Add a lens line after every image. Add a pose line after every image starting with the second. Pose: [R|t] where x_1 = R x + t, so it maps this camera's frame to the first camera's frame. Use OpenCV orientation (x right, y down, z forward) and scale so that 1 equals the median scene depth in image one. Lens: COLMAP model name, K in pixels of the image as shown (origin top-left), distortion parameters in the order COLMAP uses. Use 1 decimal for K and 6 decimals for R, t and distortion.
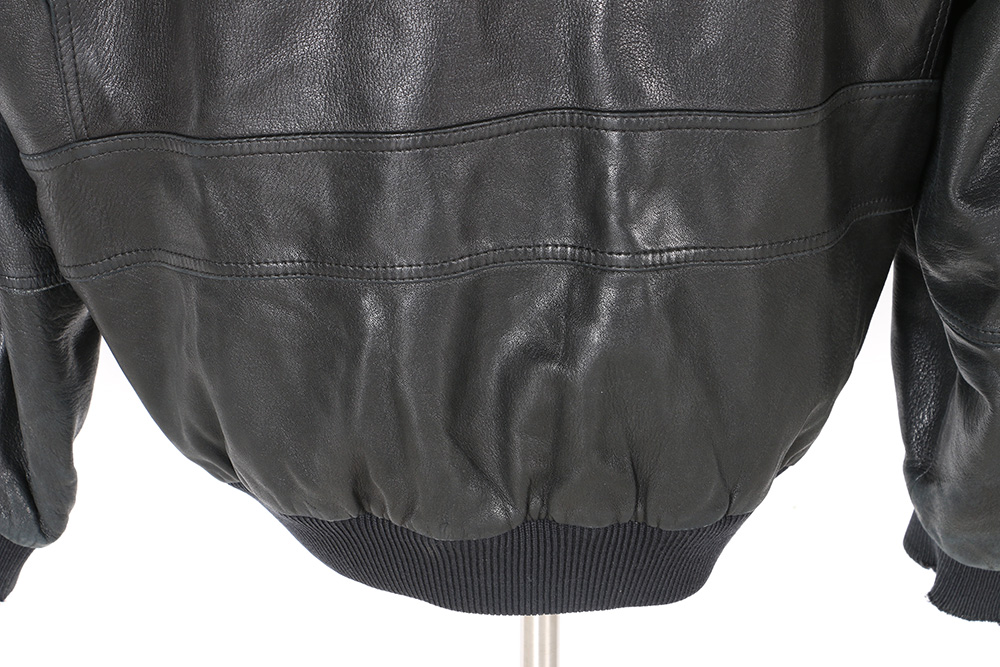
lens RADIAL K [[2975.9, 0, 500.0], [0, 2975.9, 333.5], [0, 0, 1]] dist [0.527789, -0.073664]
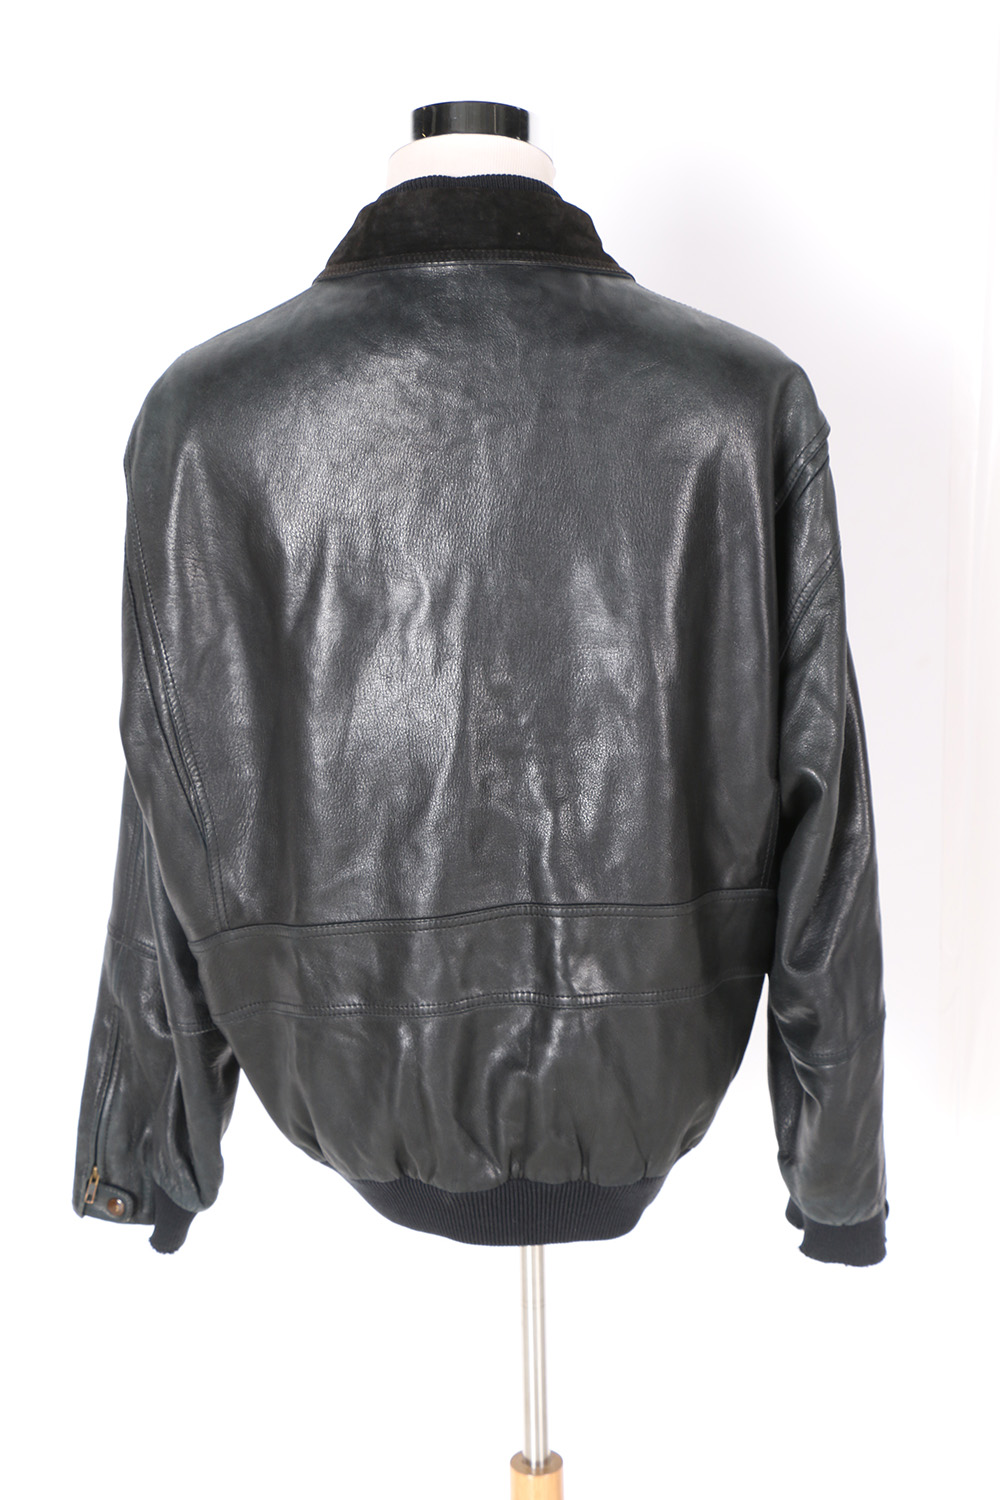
lens RADIAL K [[2323.1, 0, 500.0], [0, 2323.1, 750.0], [0, 0, 1]] dist [0.054675, 0.080214]
pose [[0.998843, -0.010913, -0.046828, 0.063274], [0.002562, 0.984599, -0.174810, 0.056328], [0.048015, 0.174488, 0.983488, -0.205950]]
